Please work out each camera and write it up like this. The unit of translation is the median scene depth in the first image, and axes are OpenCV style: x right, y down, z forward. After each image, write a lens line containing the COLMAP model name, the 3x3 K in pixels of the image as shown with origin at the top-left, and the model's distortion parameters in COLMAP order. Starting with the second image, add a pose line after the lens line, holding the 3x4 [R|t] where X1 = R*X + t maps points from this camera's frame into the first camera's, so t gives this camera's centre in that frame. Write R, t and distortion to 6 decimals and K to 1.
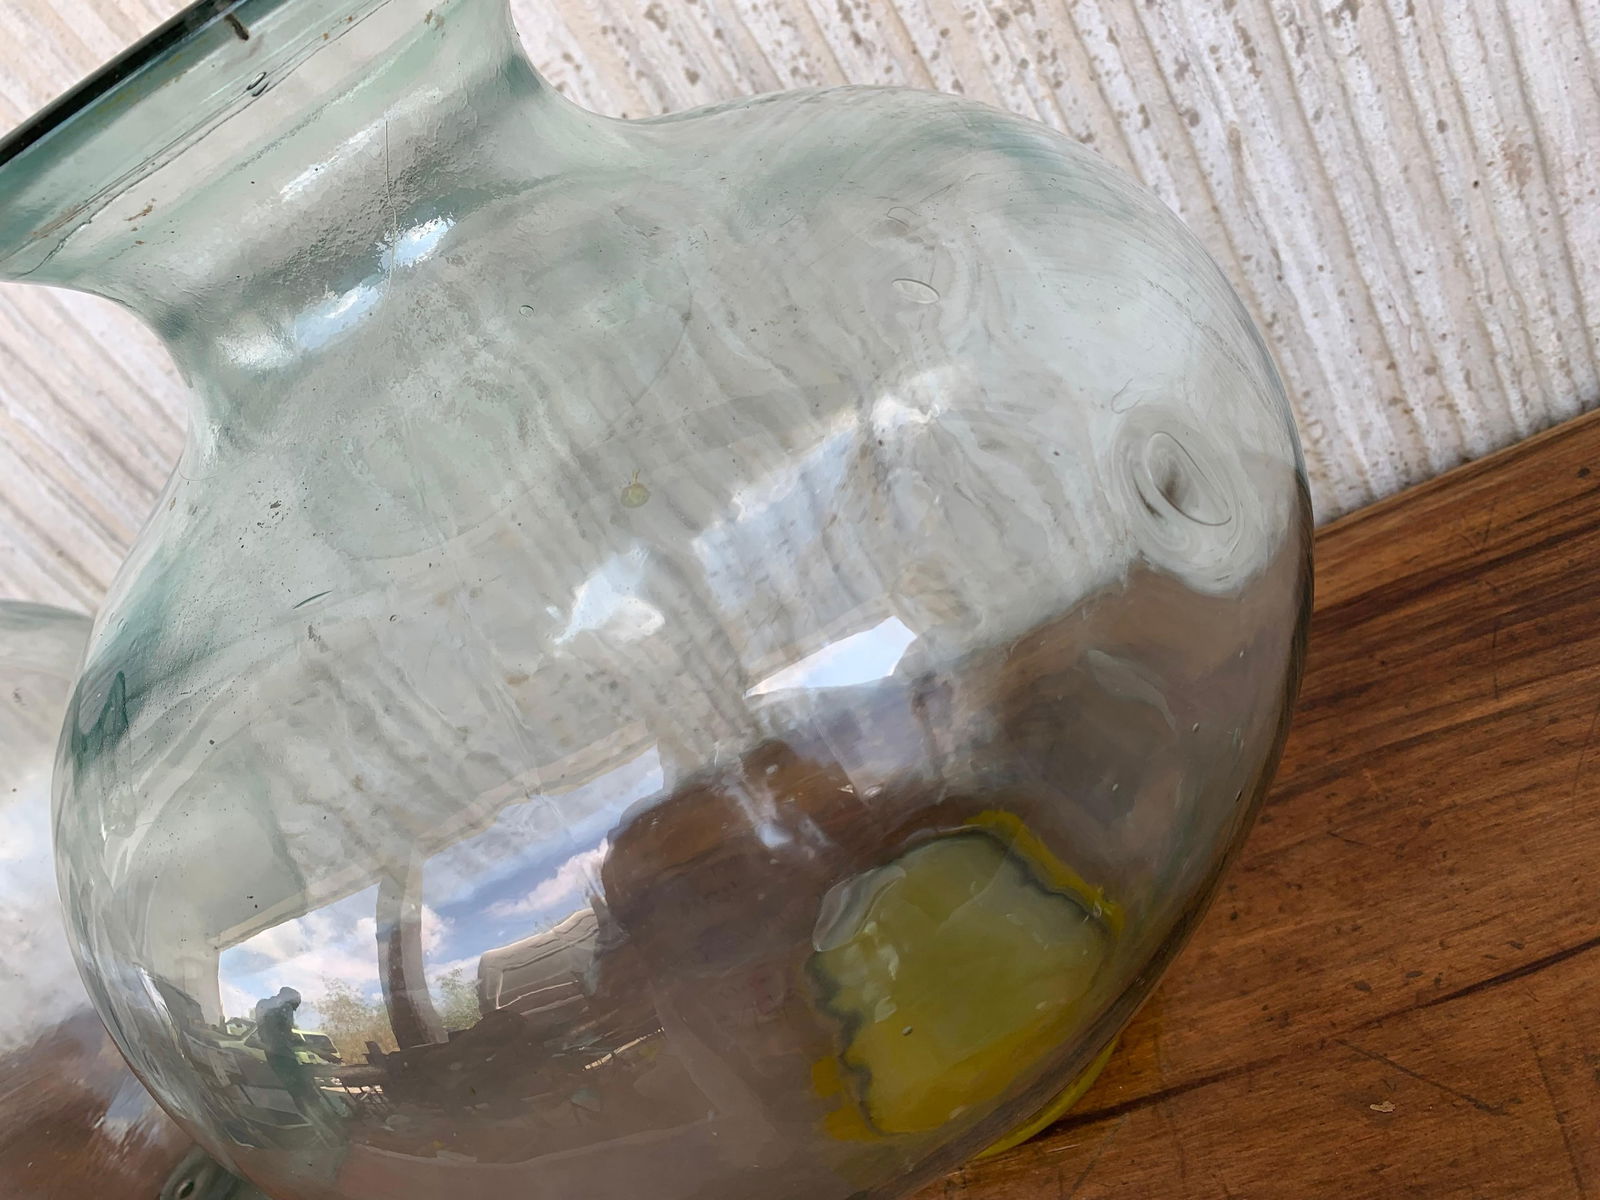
lens RADIAL K [[1240.7, 0, 793.3], [0, 1240.7, 587.7], [0, 0, 1]] dist [0.004271, -0.007267]
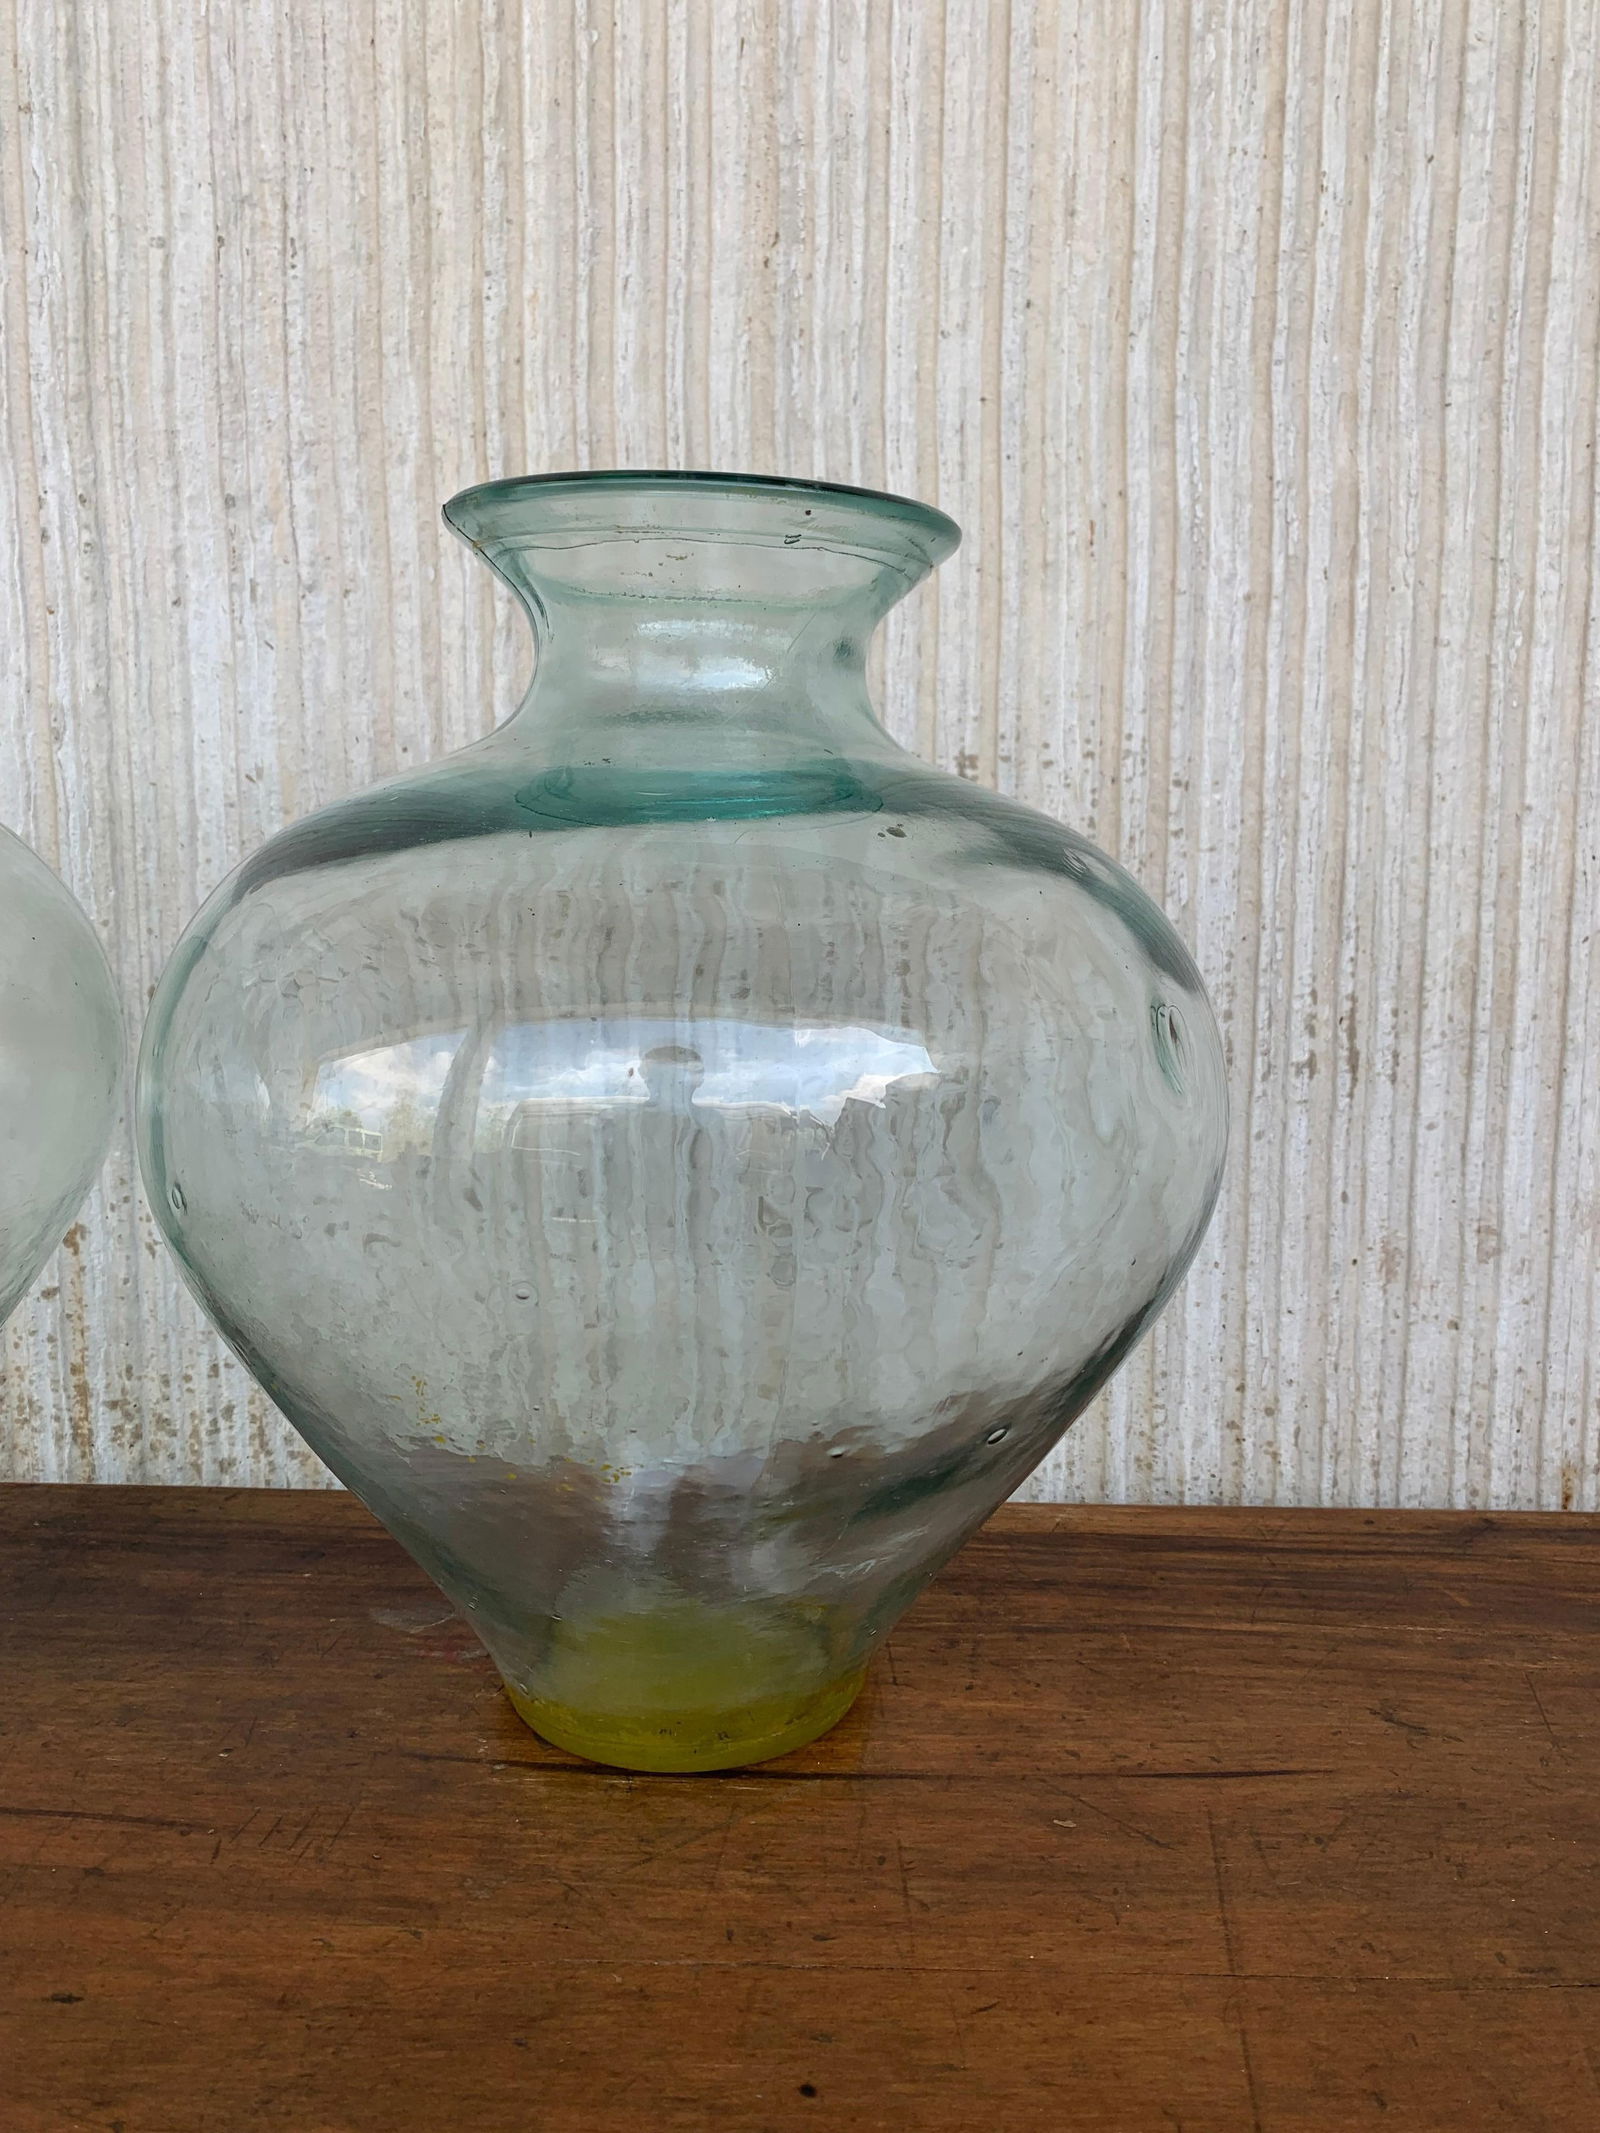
lens RADIAL K [[1654.0, 0, 798.9], [0, 1654.0, 1053.5], [0, 0, 1]] dist [0.004271, -0.007267]
pose [[0.857845, 0.509984, 0.063393, -0.097483], [-0.422469, 0.770059, -0.478047, 0.508408], [-0.292613, 0.383309, 0.876043, -0.291802]]
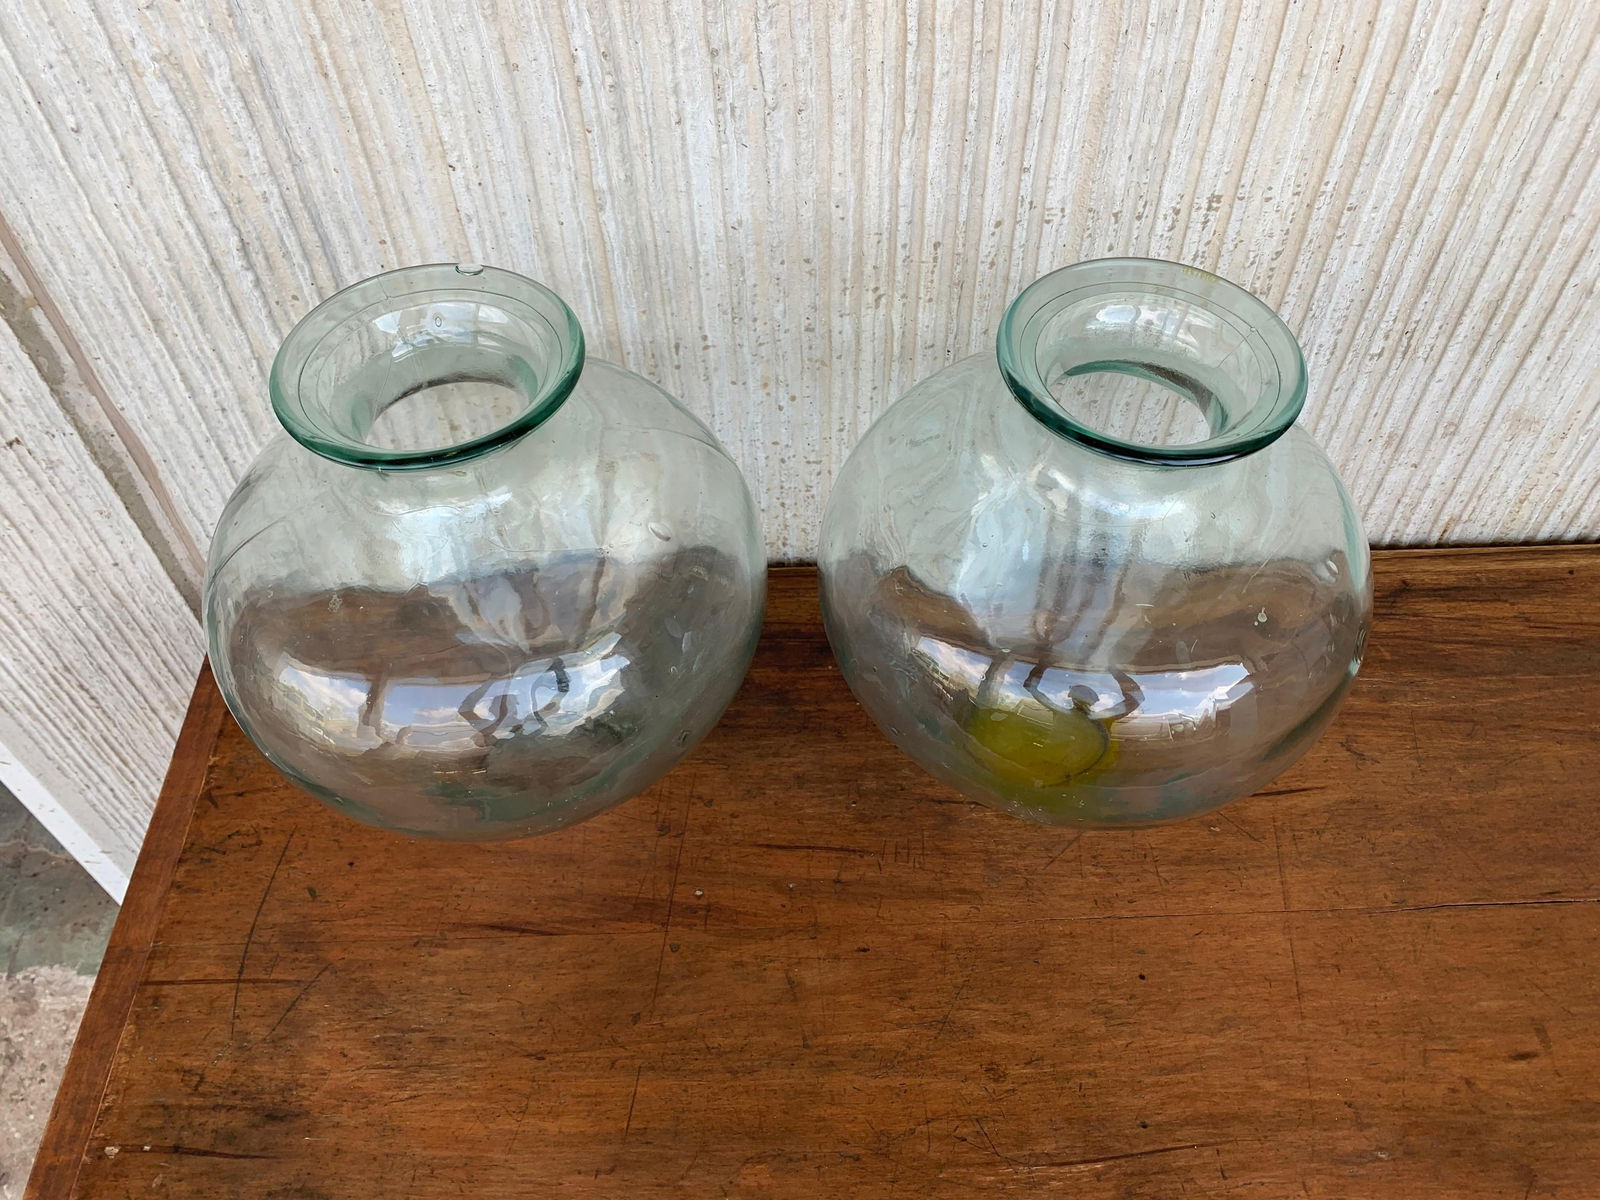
lens RADIAL K [[1240.7, 0, 807.3], [0, 1240.7, 599.5], [0, 0, 1]] dist [0.004271, -0.007267]
pose [[0.865309, 0.286941, 0.410980, -1.061874], [-0.384716, 0.905788, 0.177602, -0.100219], [-0.321300, -0.311791, 0.894177, -0.634135]]
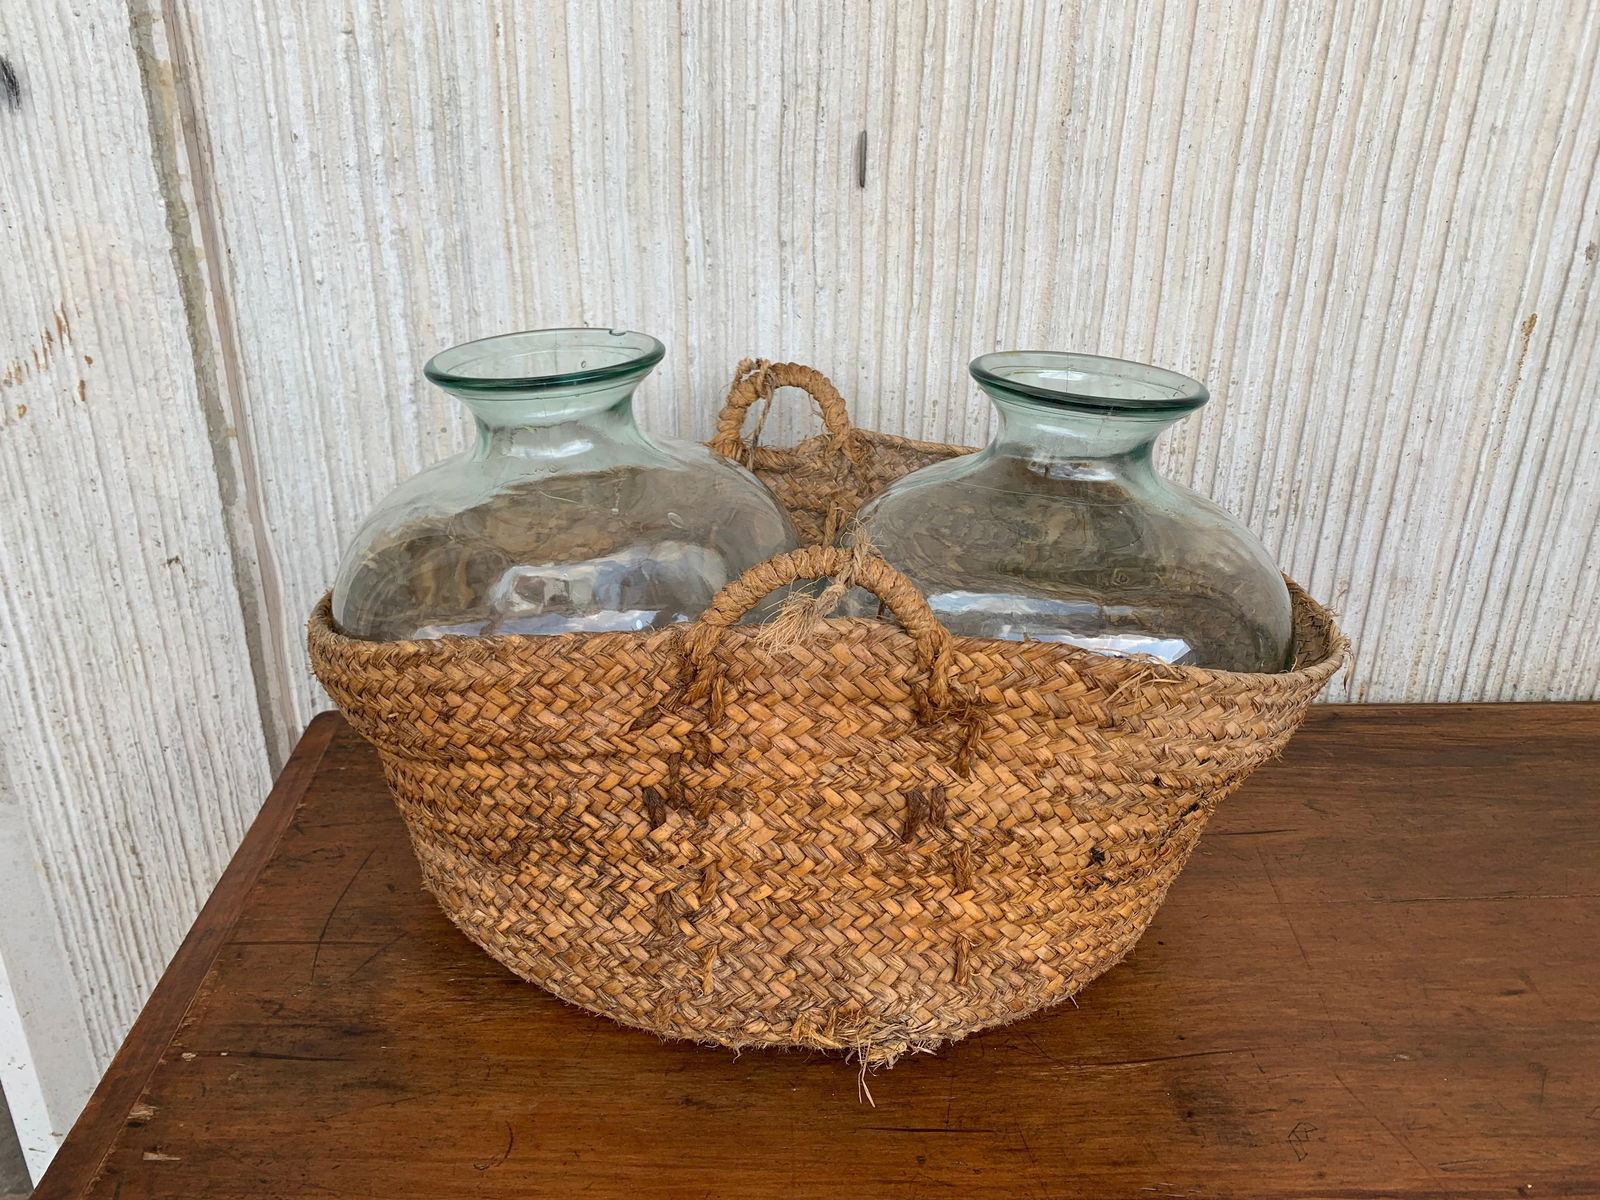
lens RADIAL K [[1240.7, 0, 810.3], [0, 1240.7, 595.9], [0, 0, 1]] dist [0.004271, -0.007267]
pose [[0.844976, 0.455929, 0.279544, -1.017402], [-0.385471, 0.881534, -0.272600, 0.768457], [-0.370714, 0.122585, 0.920622, -1.013586]]
